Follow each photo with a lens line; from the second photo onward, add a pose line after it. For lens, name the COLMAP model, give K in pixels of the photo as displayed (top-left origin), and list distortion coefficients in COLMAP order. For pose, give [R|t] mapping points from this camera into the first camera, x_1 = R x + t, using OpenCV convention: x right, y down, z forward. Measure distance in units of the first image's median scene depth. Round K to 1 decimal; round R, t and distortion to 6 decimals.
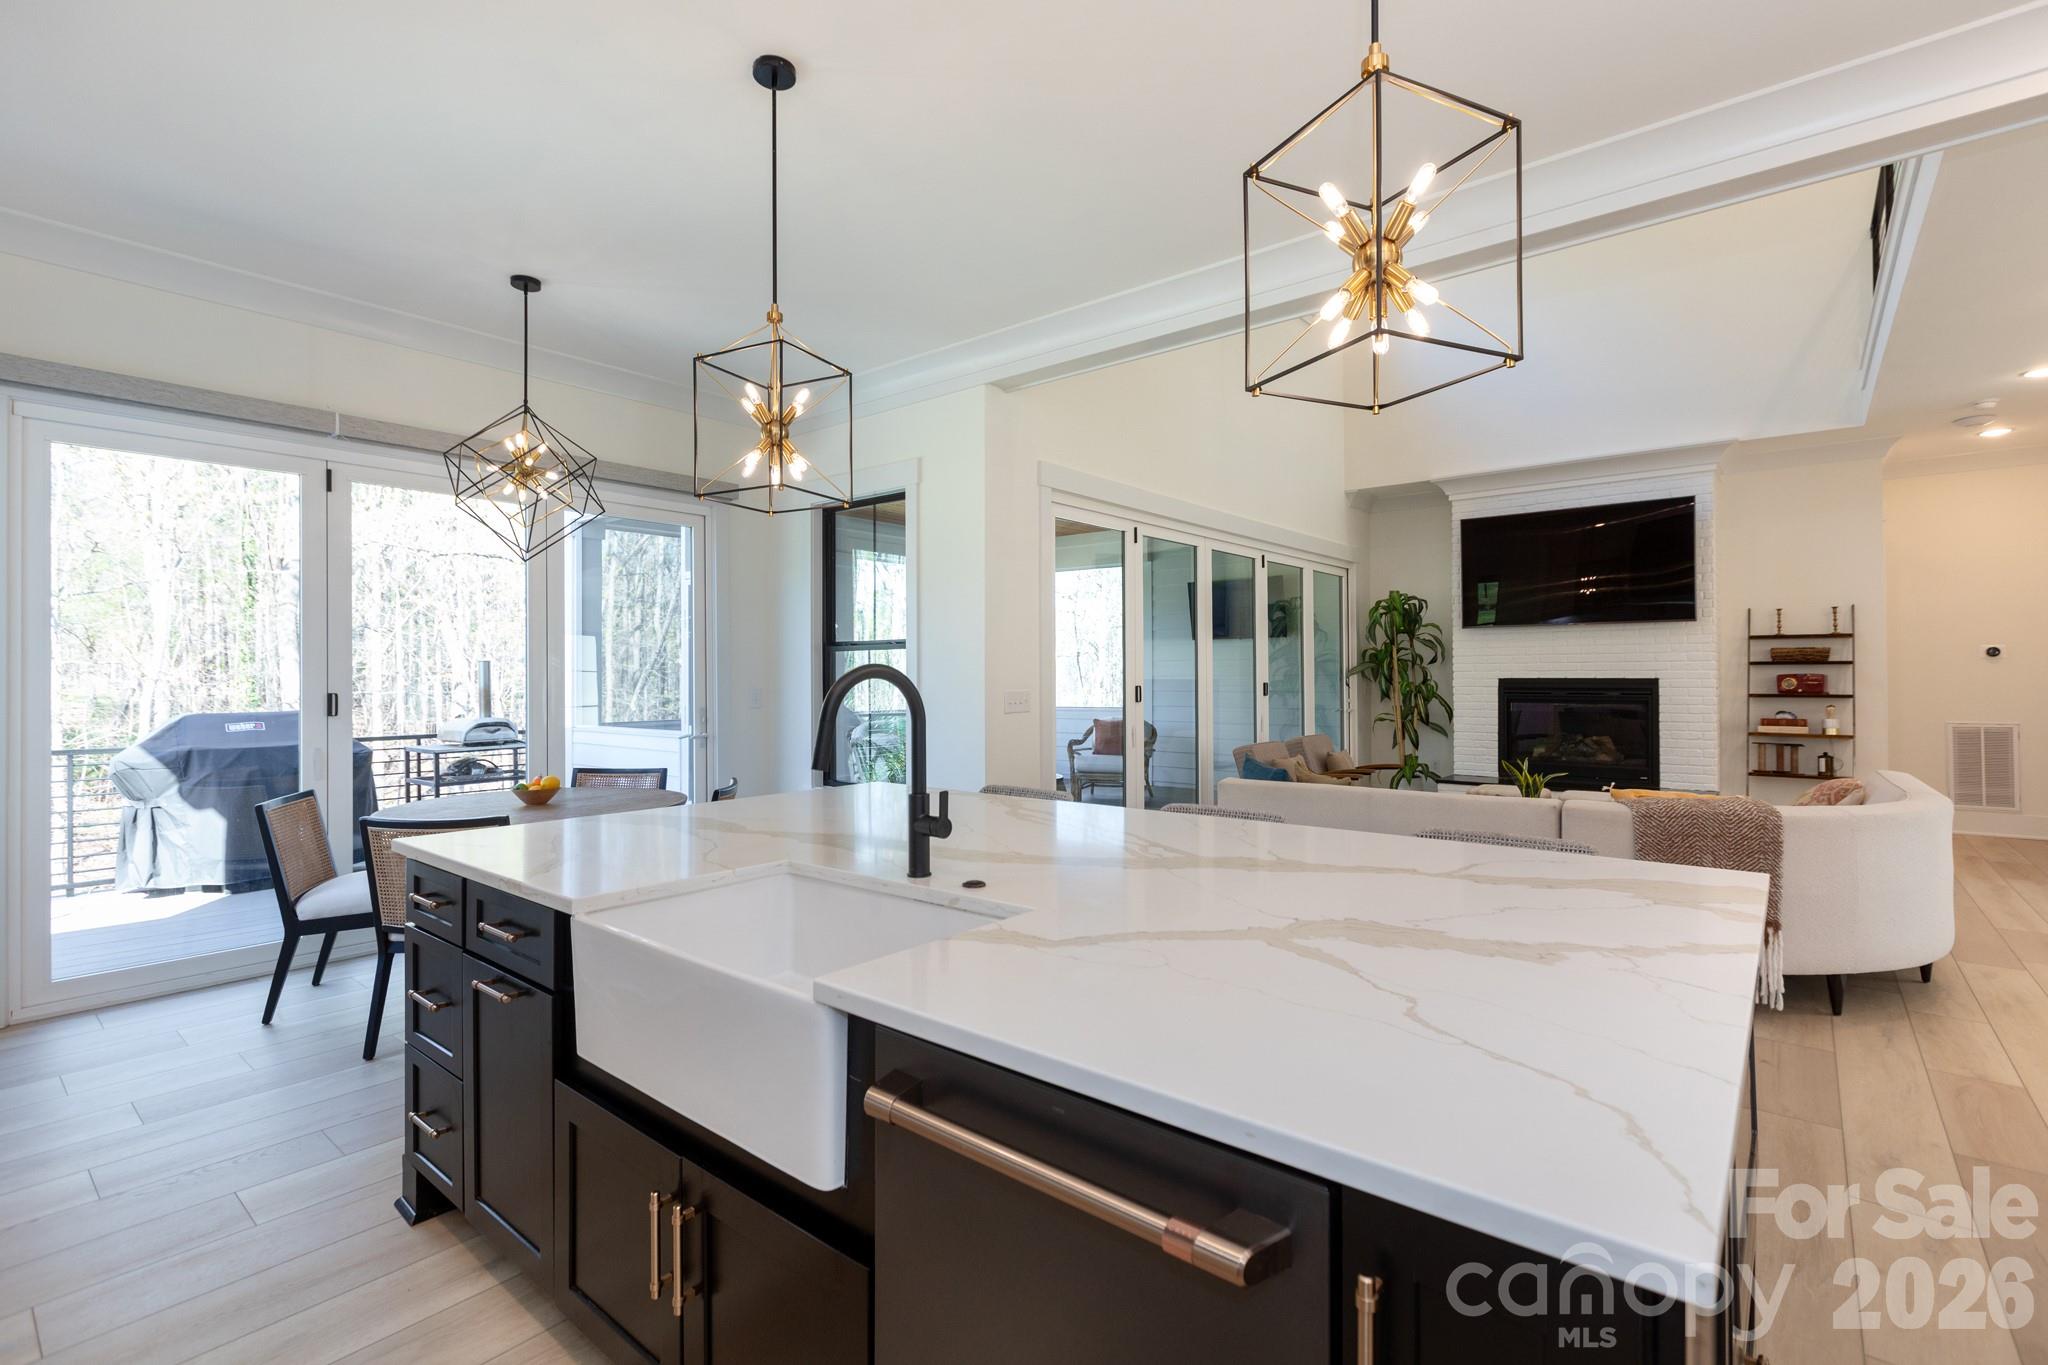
lens RADIAL K [[923.2, 0, 1025.3], [0, 923.2, 676.1], [0, 0, 1]] dist [0.002108, -0.001089]
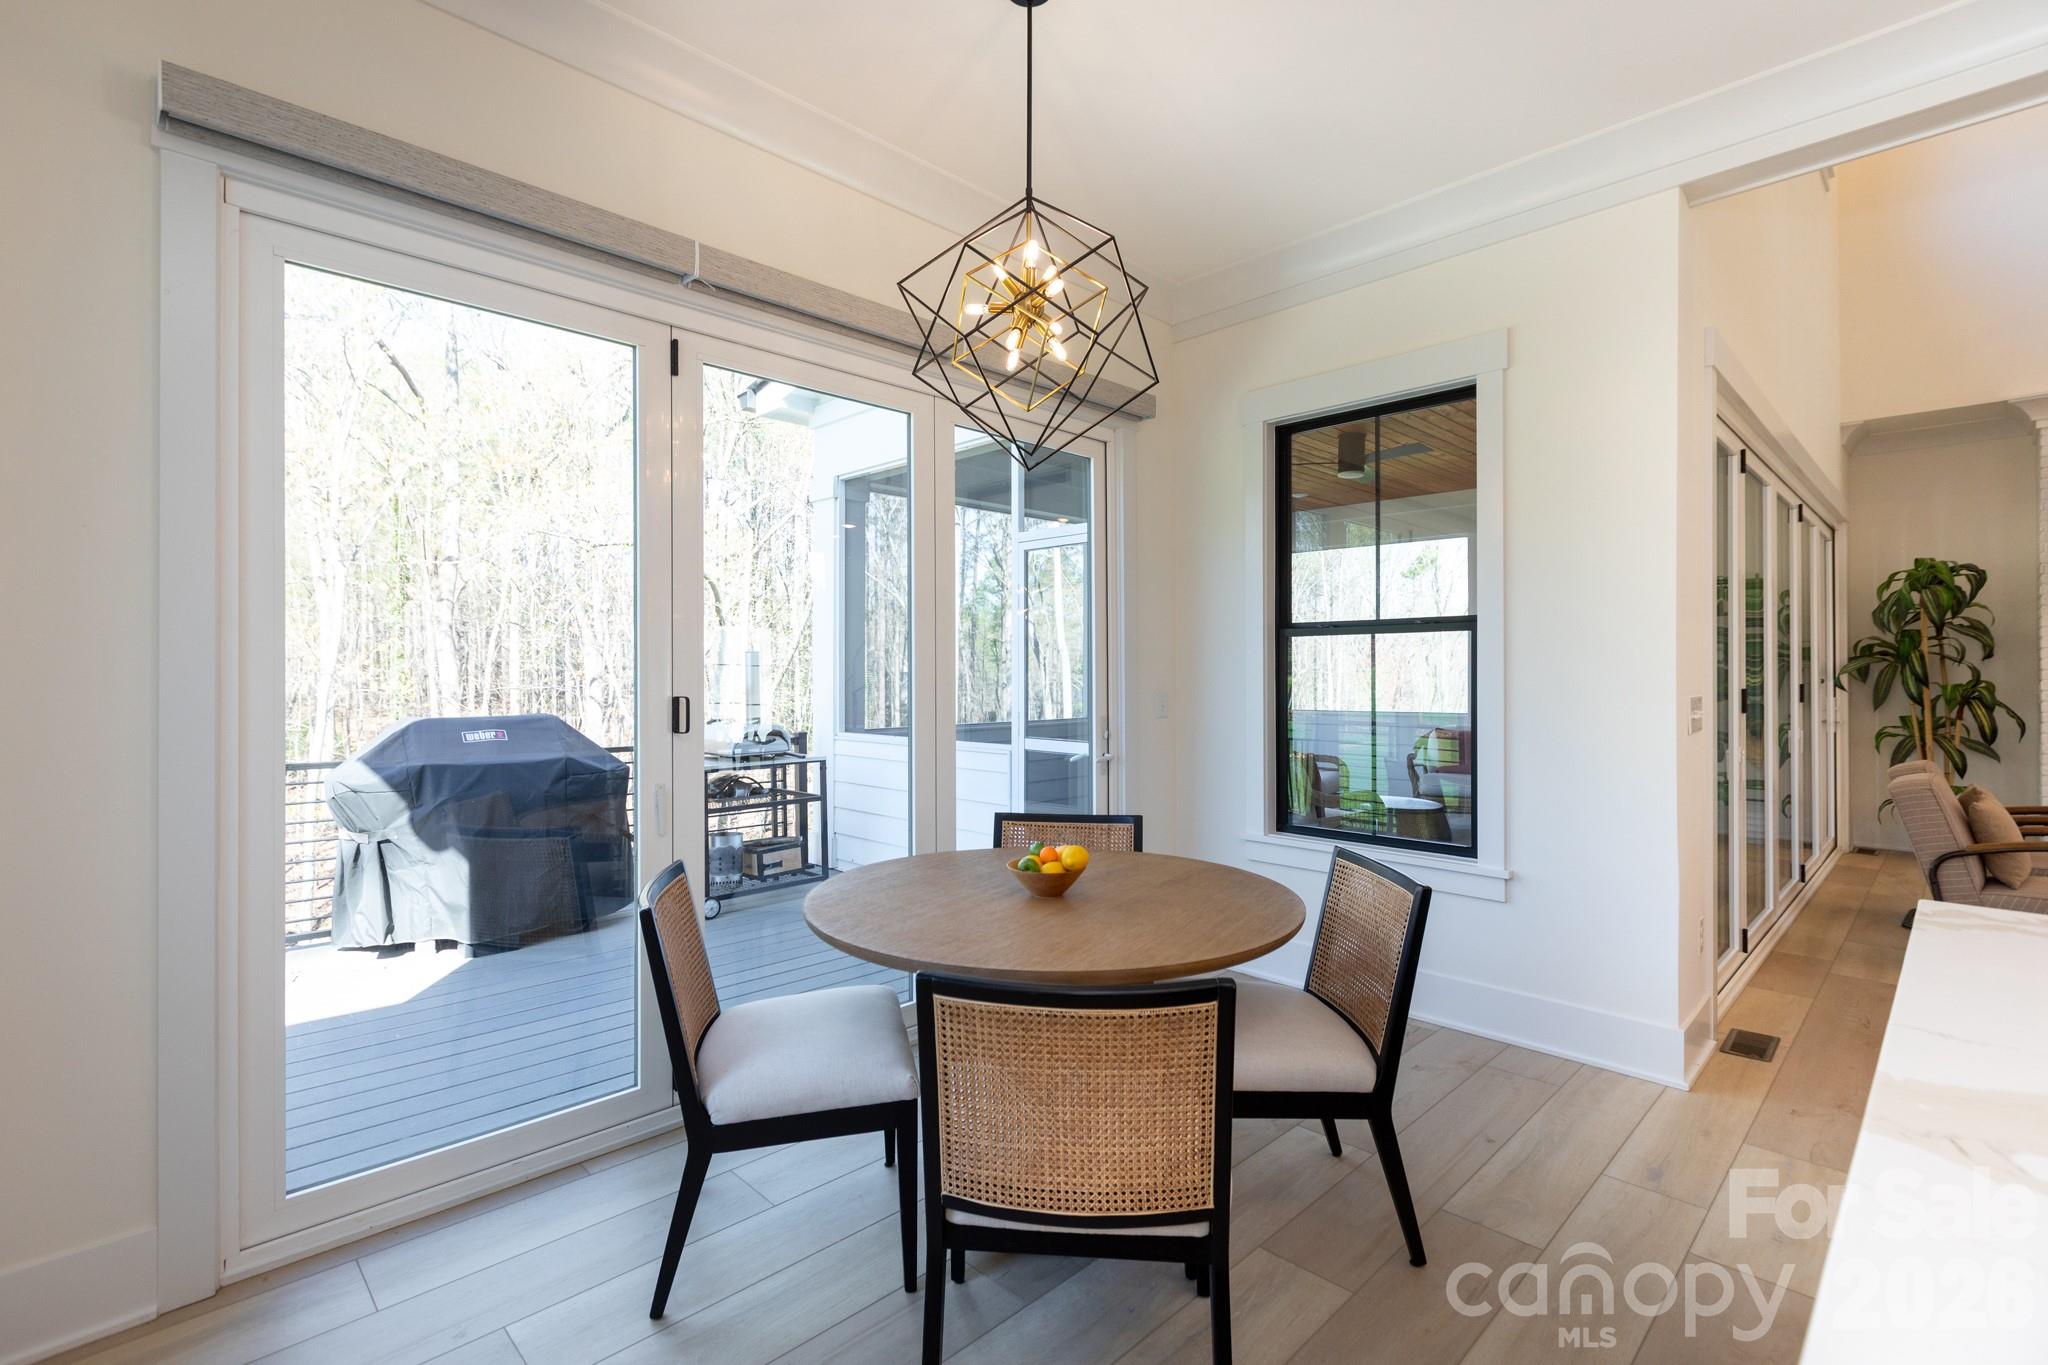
lens RADIAL K [[923.2, 0, 1022.5], [0, 923.2, 679.1], [0, 0, 1]] dist [0.002108, -0.001089]
pose [[0.994701, 0.004438, -0.102717, -0.341274], [-0.003765, 0.999970, 0.006746, 0.000991], [0.102744, -0.006323, 0.994688, 0.300963]]
